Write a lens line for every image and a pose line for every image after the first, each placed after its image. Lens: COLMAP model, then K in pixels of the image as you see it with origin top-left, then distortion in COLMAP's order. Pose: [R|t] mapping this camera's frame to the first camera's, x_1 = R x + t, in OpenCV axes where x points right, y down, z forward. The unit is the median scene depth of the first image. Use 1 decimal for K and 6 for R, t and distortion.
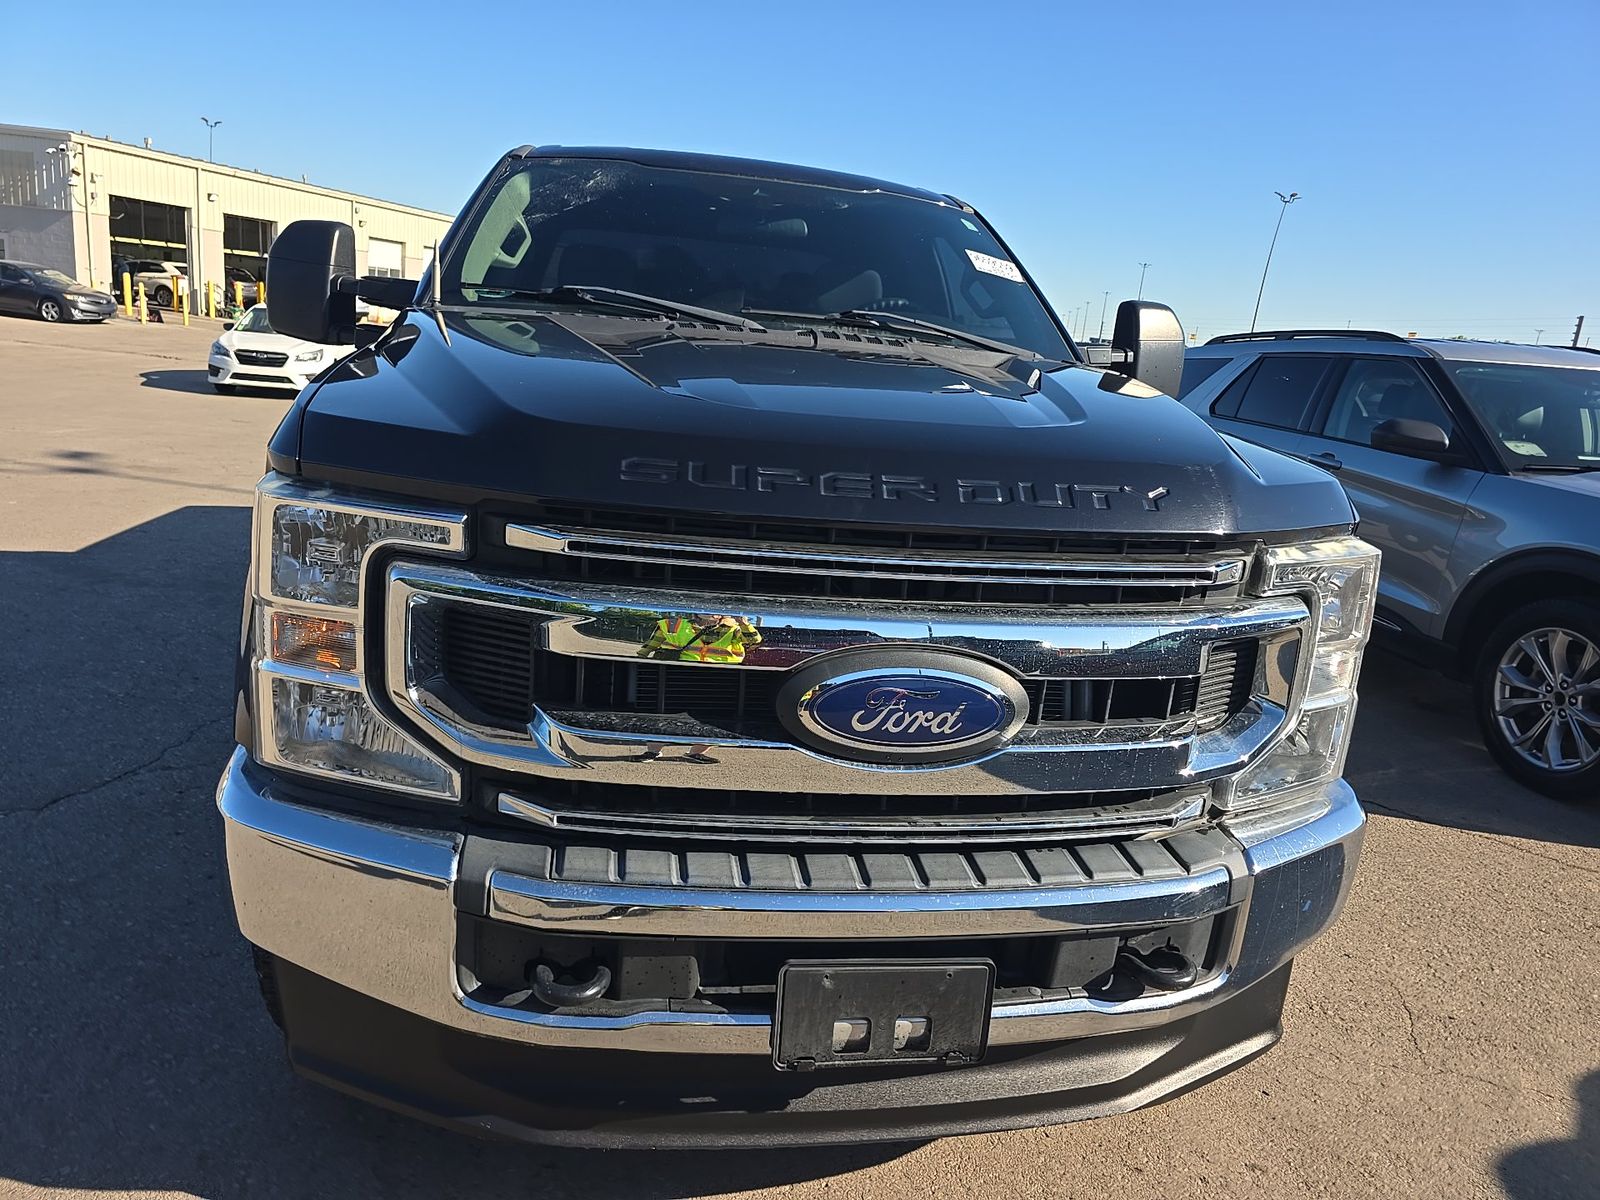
lens RADIAL K [[1086.3, 0, 800.0], [0, 1086.3, 600.0], [0, 0, 1]] dist [0.066092, -0.059135]
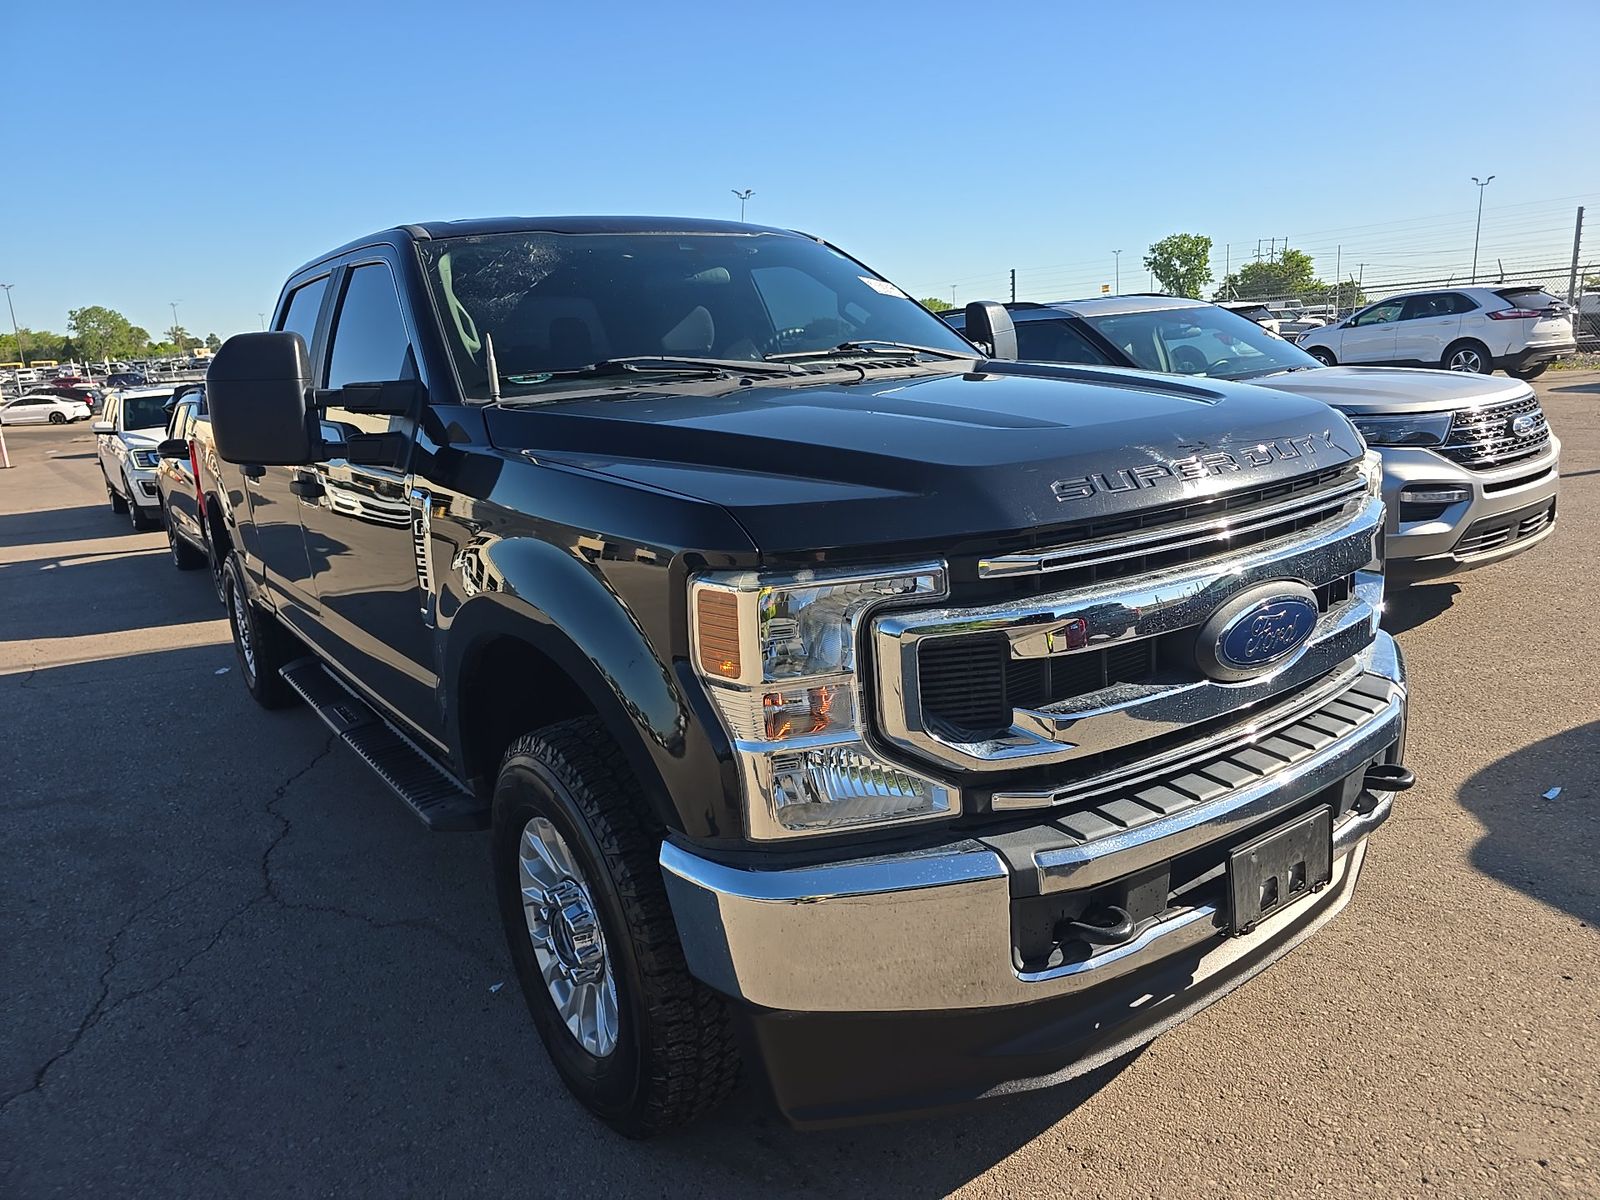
lens RADIAL K [[1086.3, 0, 800.0], [0, 1086.3, 600.0], [0, 0, 1]] dist [0.066092, -0.059135]
pose [[0.926780, -0.219602, 0.304719, -0.761425], [0.224655, 0.974256, 0.018847, -0.086509], [-0.301013, 0.050990, 0.952256, -0.038005]]
